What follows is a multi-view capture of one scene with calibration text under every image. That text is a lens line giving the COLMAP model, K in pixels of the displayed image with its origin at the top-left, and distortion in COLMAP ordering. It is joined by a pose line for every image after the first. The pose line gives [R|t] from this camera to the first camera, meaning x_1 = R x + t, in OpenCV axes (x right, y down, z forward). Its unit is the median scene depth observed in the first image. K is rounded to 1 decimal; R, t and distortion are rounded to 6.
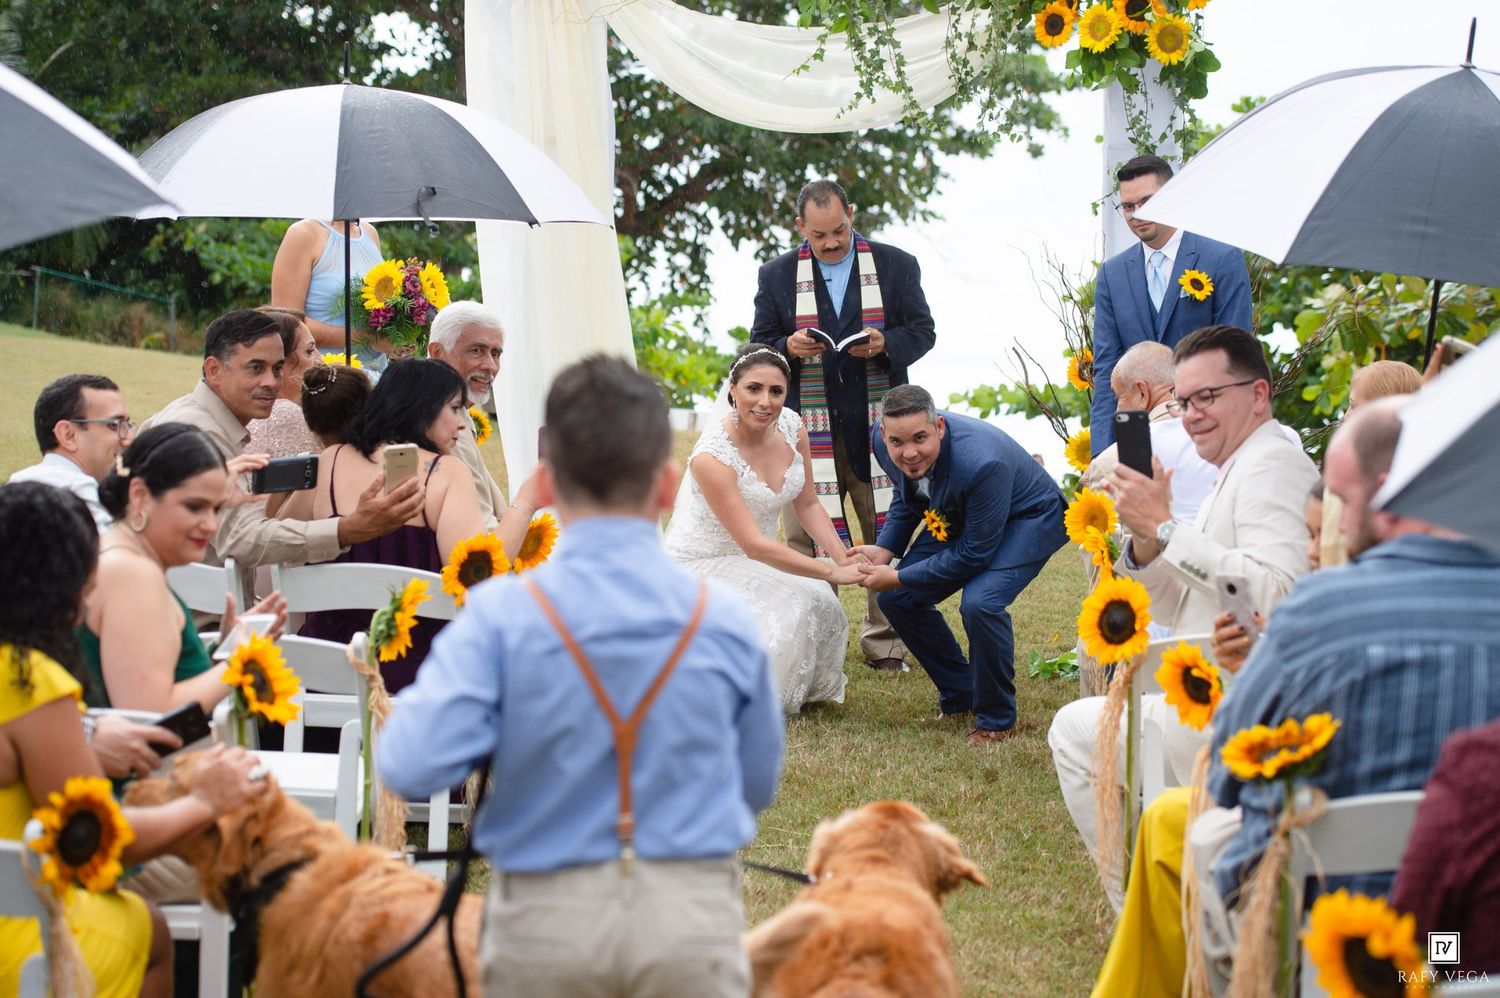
lens RADIAL K [[3176.4, 0, 750.0], [0, 3176.4, 499.0], [0, 0, 1]] dist [0.028141, 0.189658]
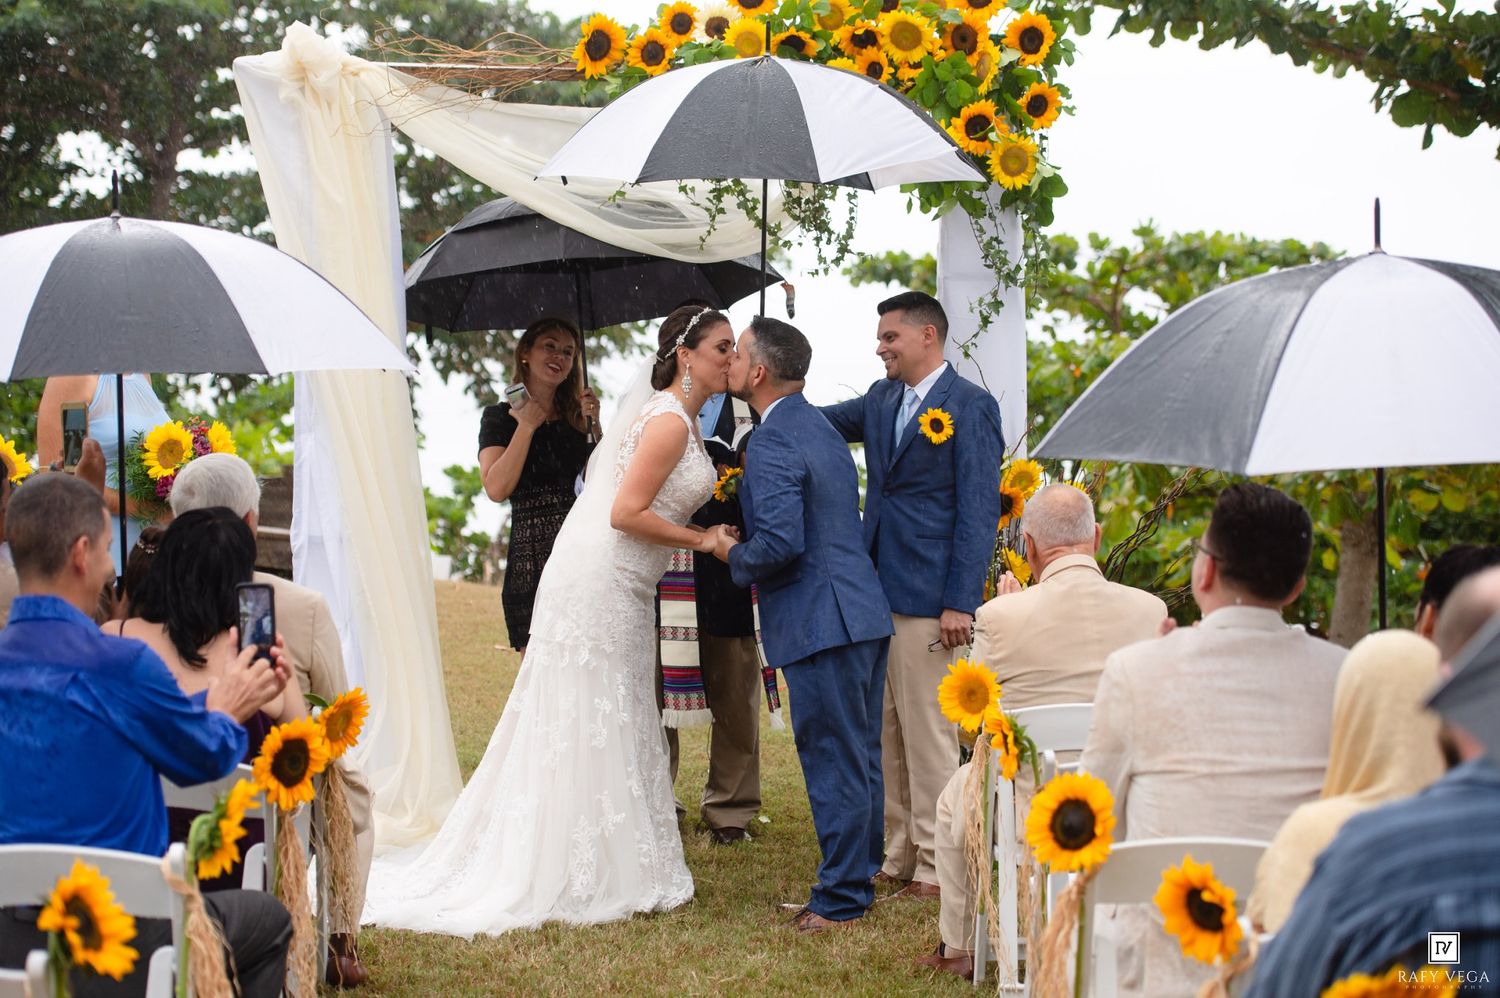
lens RADIAL K [[3176.4, 0, 750.0], [0, 3176.4, 499.0], [0, 0, 1]] dist [0.028141, 0.189658]
pose [[0.993955, 0.001729, 0.109775, -0.044150], [0.002822, 0.999143, -0.041288, -0.009486], [-0.109752, 0.041348, 0.993099, 0.100635]]
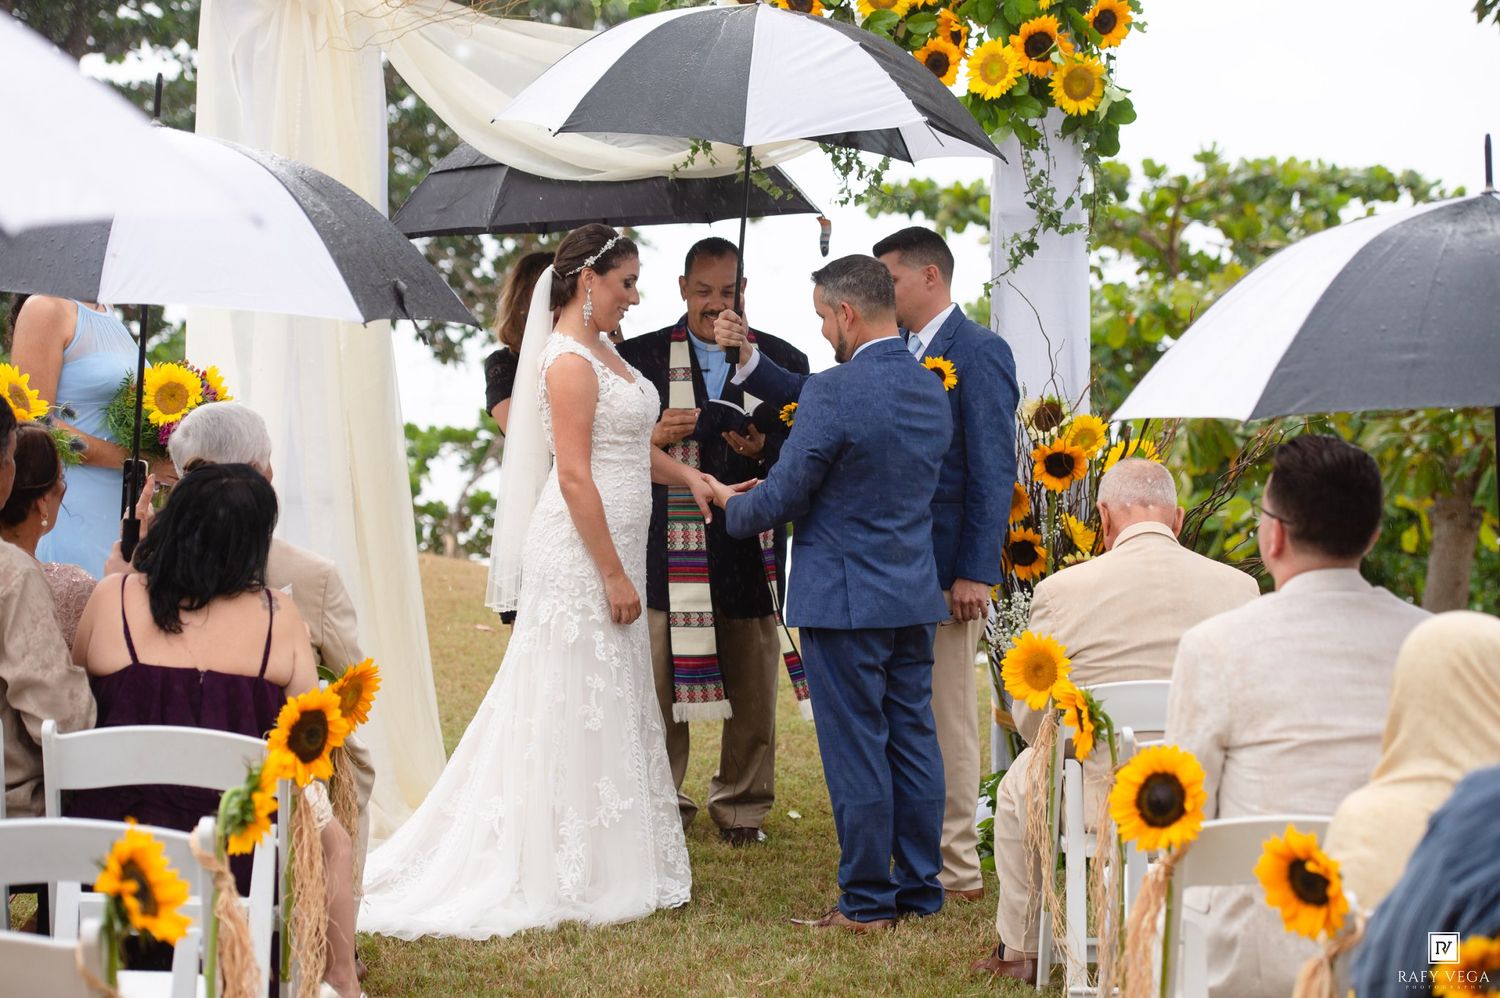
lens RADIAL K [[3763.9, 0, 750.0], [0, 3763.9, 499.0], [0, 0, 1]] dist [0.270831, -0.810655]
pose [[0.993036, 0.004655, 0.117723, -0.068111], [-0.000728, 0.999442, -0.033381, -0.003734], [-0.117813, 0.033063, 0.992485, 0.036578]]
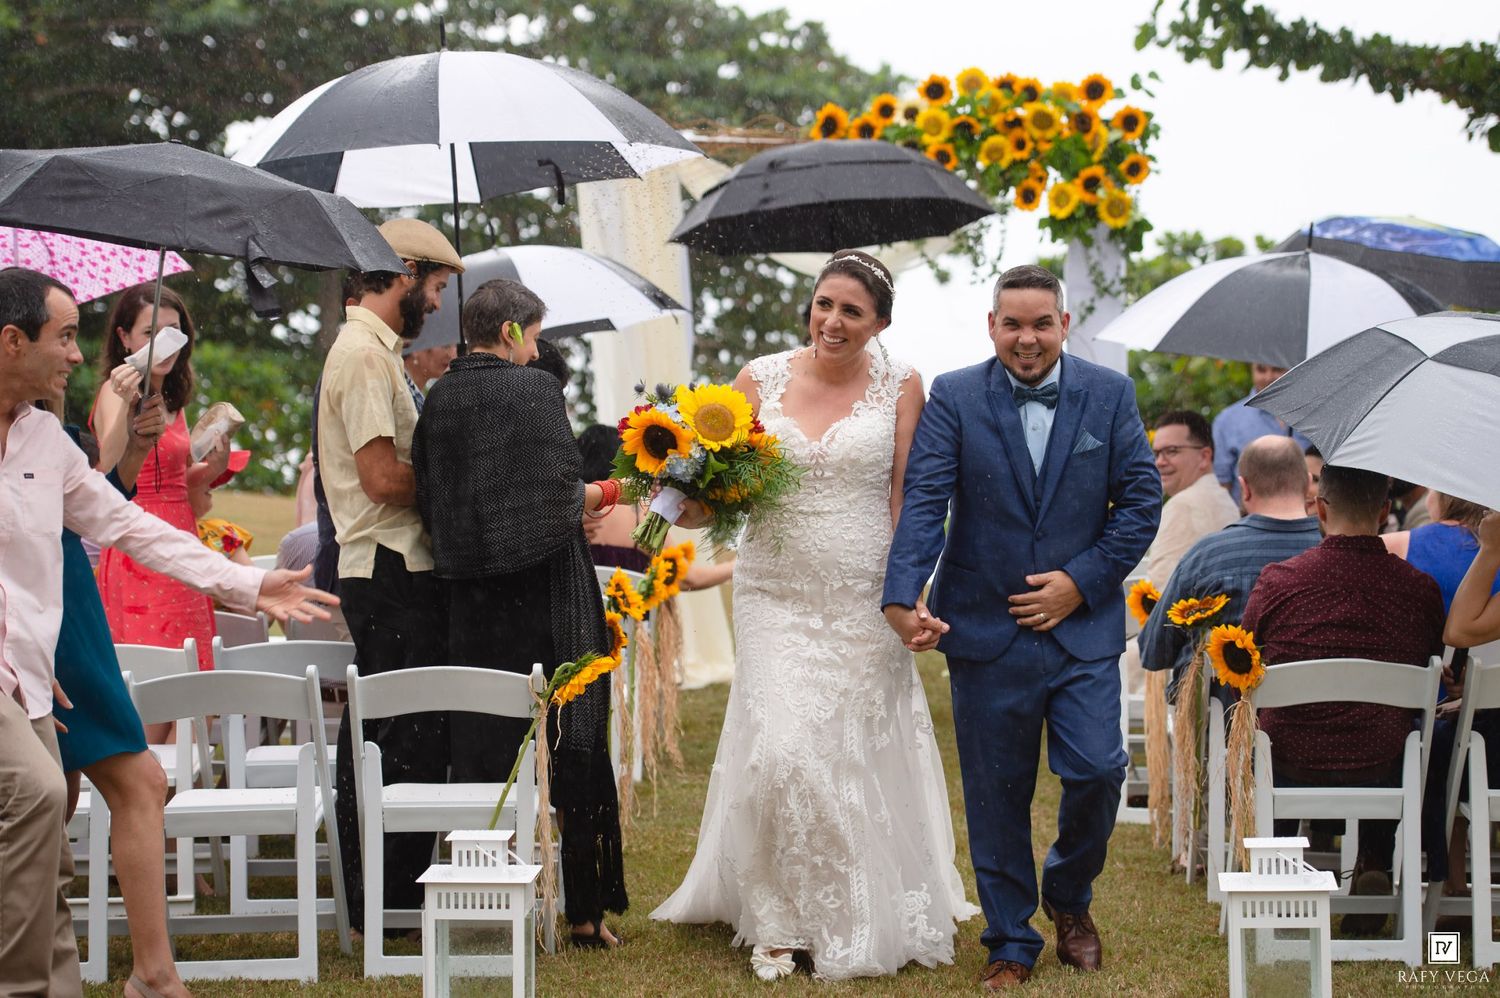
lens RADIAL K [[4517.7, 0, 750.0], [0, 4517.7, 499.0], [0, 0, 1]] dist [0.073175, 0.251605]
pose [[0.997680, 0.006883, 0.067727, -0.147369], [-0.003090, 0.998429, -0.055942, 0.082526], [-0.068005, 0.055603, 0.996134, -0.862883]]
